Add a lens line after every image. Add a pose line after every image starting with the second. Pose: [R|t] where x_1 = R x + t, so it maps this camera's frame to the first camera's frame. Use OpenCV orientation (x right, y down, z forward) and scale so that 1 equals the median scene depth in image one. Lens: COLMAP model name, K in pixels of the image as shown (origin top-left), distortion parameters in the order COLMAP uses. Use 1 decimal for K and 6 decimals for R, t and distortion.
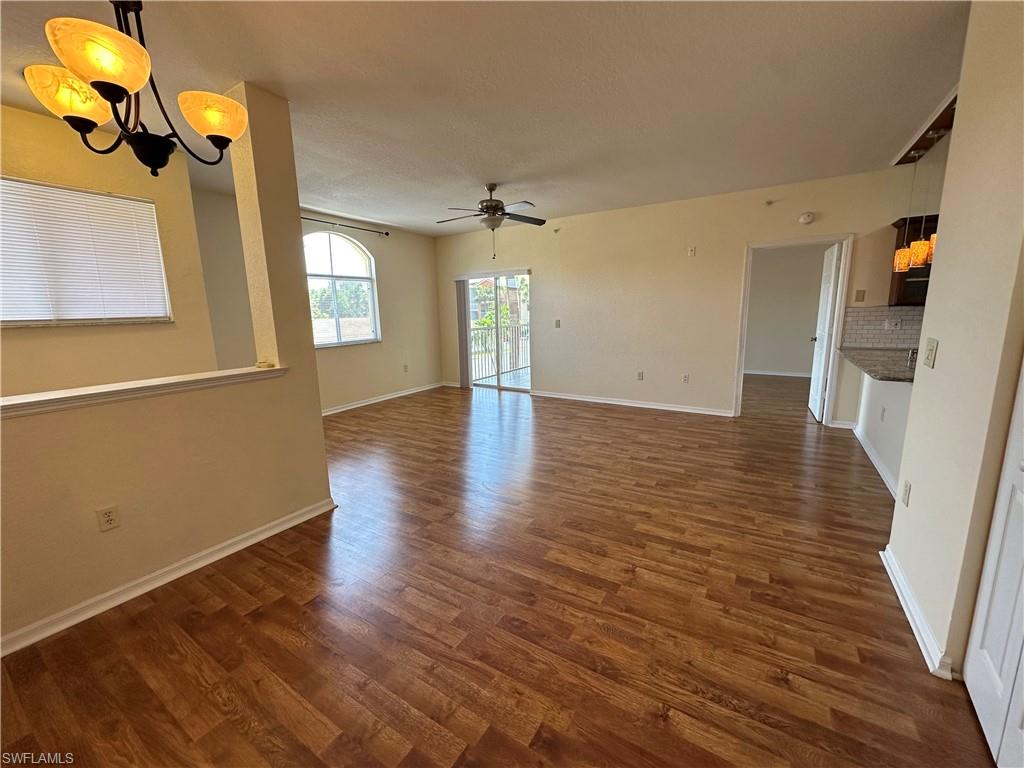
lens RADIAL K [[409.4, 0, 518.3], [0, 409.4, 379.7], [0, 0, 1]] dist [-0.005348, 0.001124]
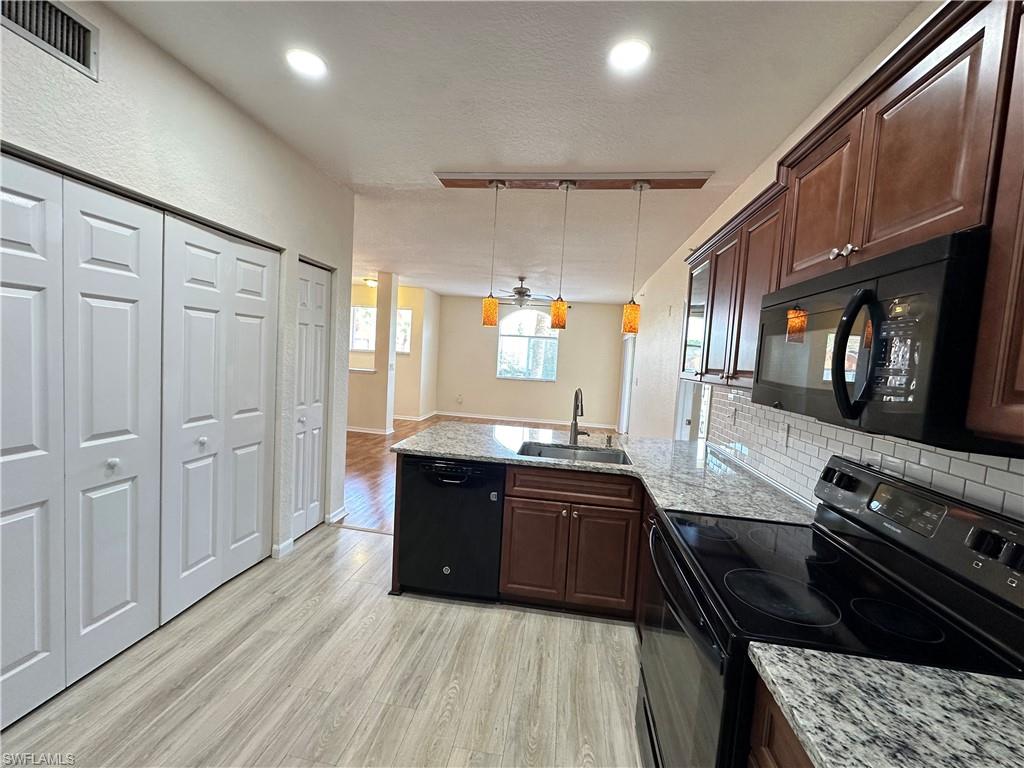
lens RADIAL K [[409.4, 0, 511.2], [0, 409.4, 384.8], [0, 0, 1]] dist [-0.005348, 0.001124]
pose [[0.392459, 0.109453, -0.913234, 2.446115], [-0.224836, 0.974188, 0.020136, -0.213907], [0.891866, 0.197426, 0.406938, 0.801629]]
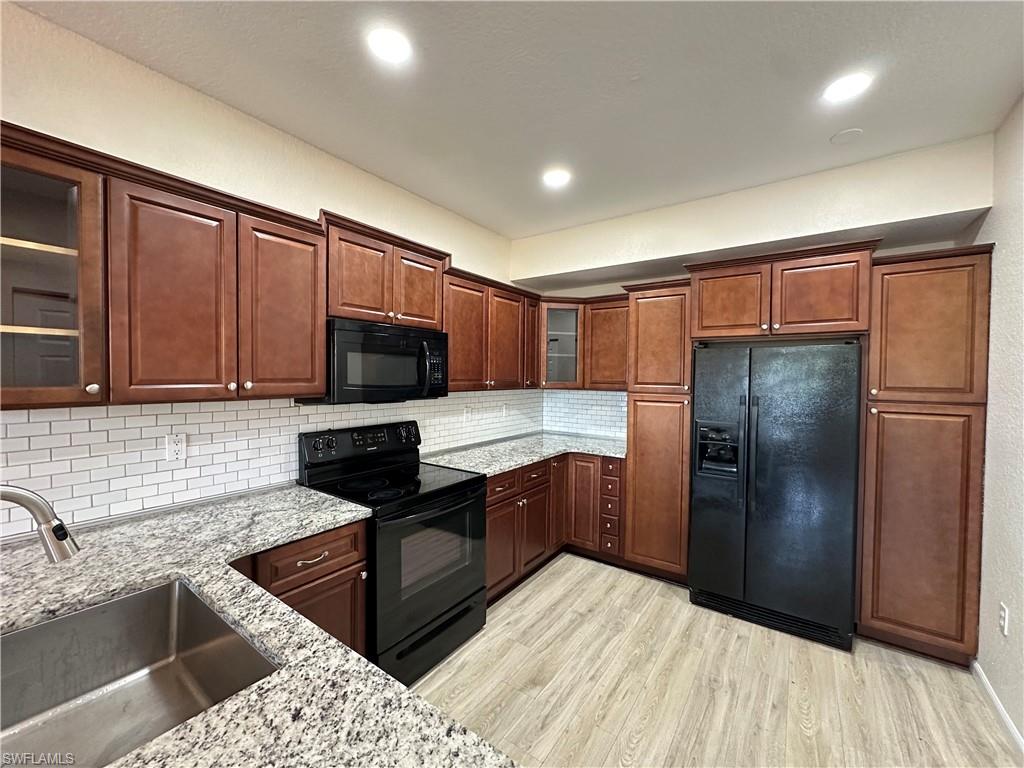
lens RADIAL K [[409.4, 0, 510.5], [0, 409.4, 384.9], [0, 0, 1]] dist [-0.005348, 0.001124]
pose [[0.072452, -0.003752, 0.997365, 1.210784], [0.157105, 0.987552, -0.007698, -0.234497], [-0.984921, 0.157248, 0.072140, 1.003209]]
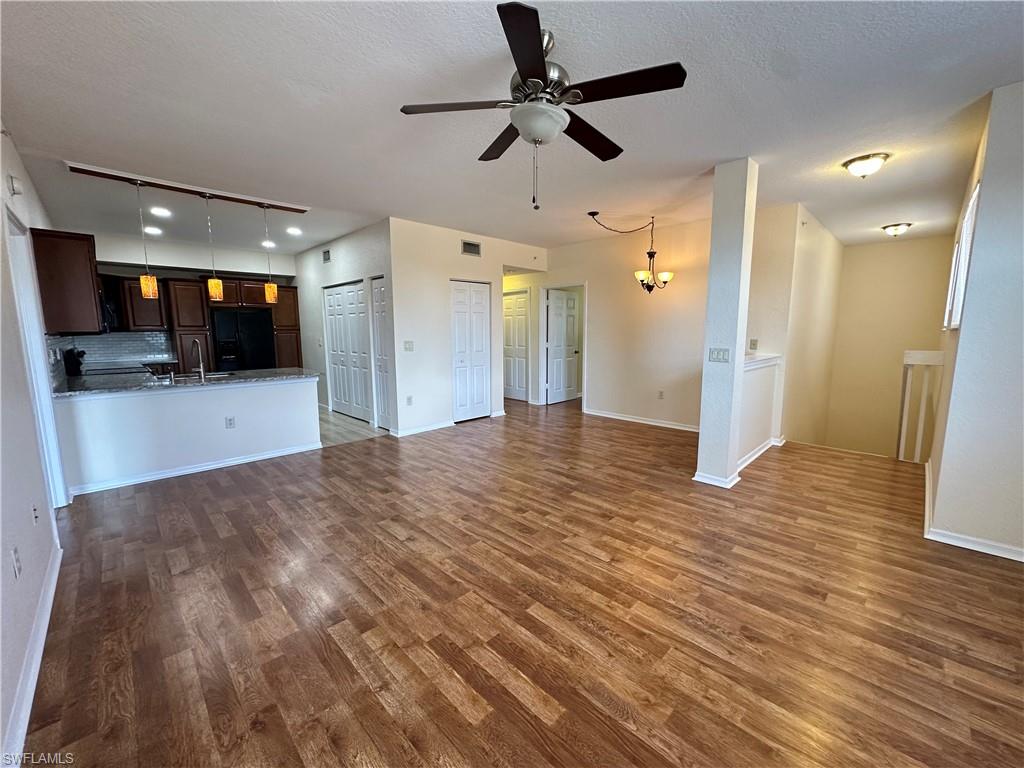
lens RADIAL K [[409.4, 0, 512.9], [0, 409.4, 385.0], [0, 0, 1]] dist [-0.005348, 0.001124]
pose [[-0.969906, -0.009839, 0.243282, -0.272639], [0.063670, 0.954167, 0.292425, -0.462953], [-0.235009, 0.299114, -0.924825, 2.793930]]
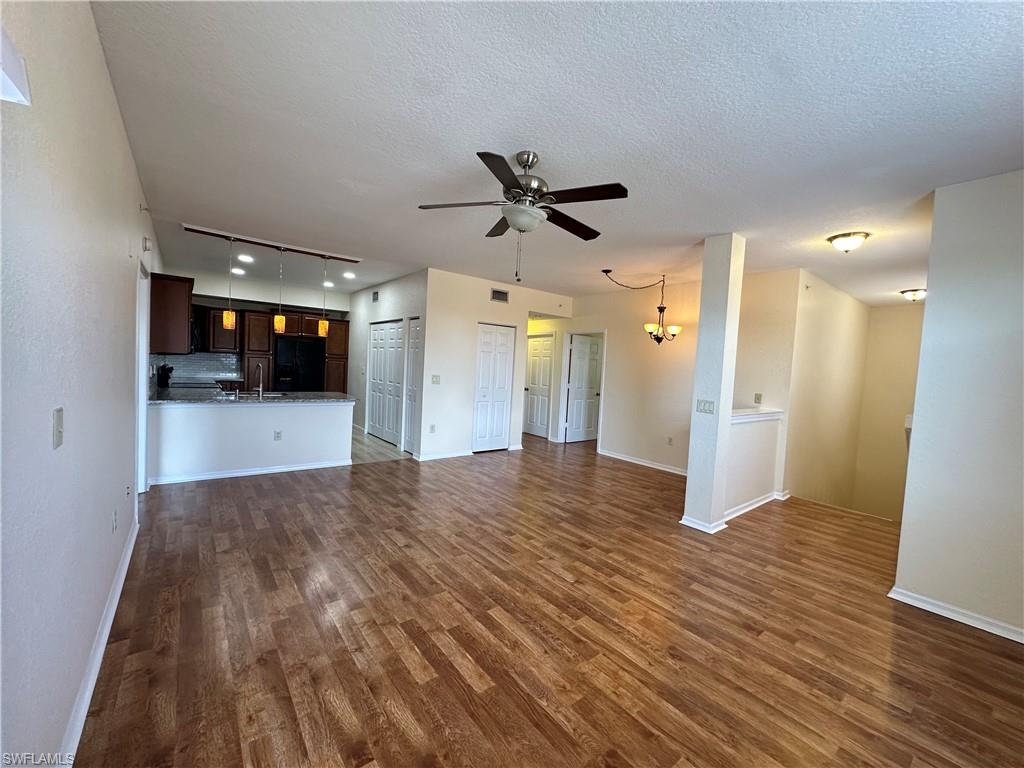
lens RADIAL K [[409.4, 0, 512.4], [0, 409.4, 385.0], [0, 0, 1]] dist [-0.005348, 0.001124]
pose [[-0.937271, -0.048191, 0.345256, -0.476313], [0.024210, 0.979009, 0.202374, -0.510302], [-0.347761, 0.198038, -0.916430, 2.930840]]
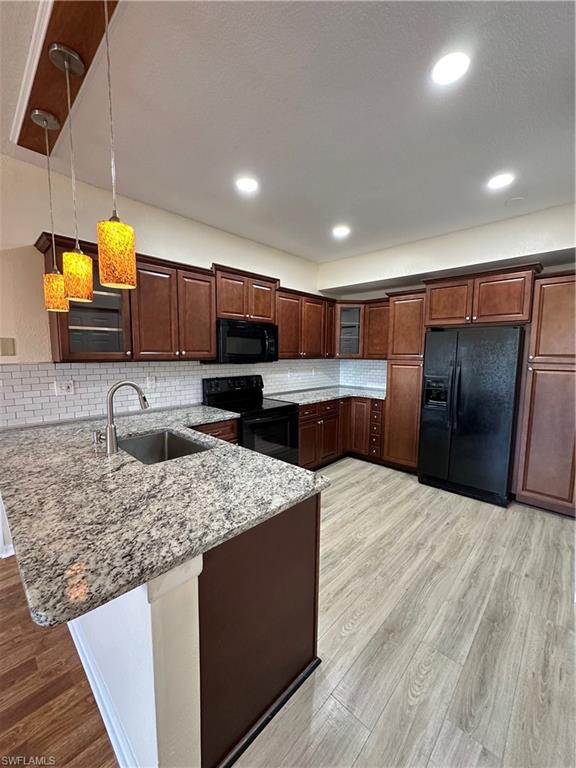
lens RADIAL K [[307.0, 0, 286.2], [0, 307.0, 385.6], [0, 0, 1]] dist [-0.005348, 0.001124]
pose [[0.212845, -0.083774, 0.973488, 0.858712], [0.154386, 0.986685, 0.051155, -0.191913], [-0.964812, 0.139405, 0.222945, 0.904047]]
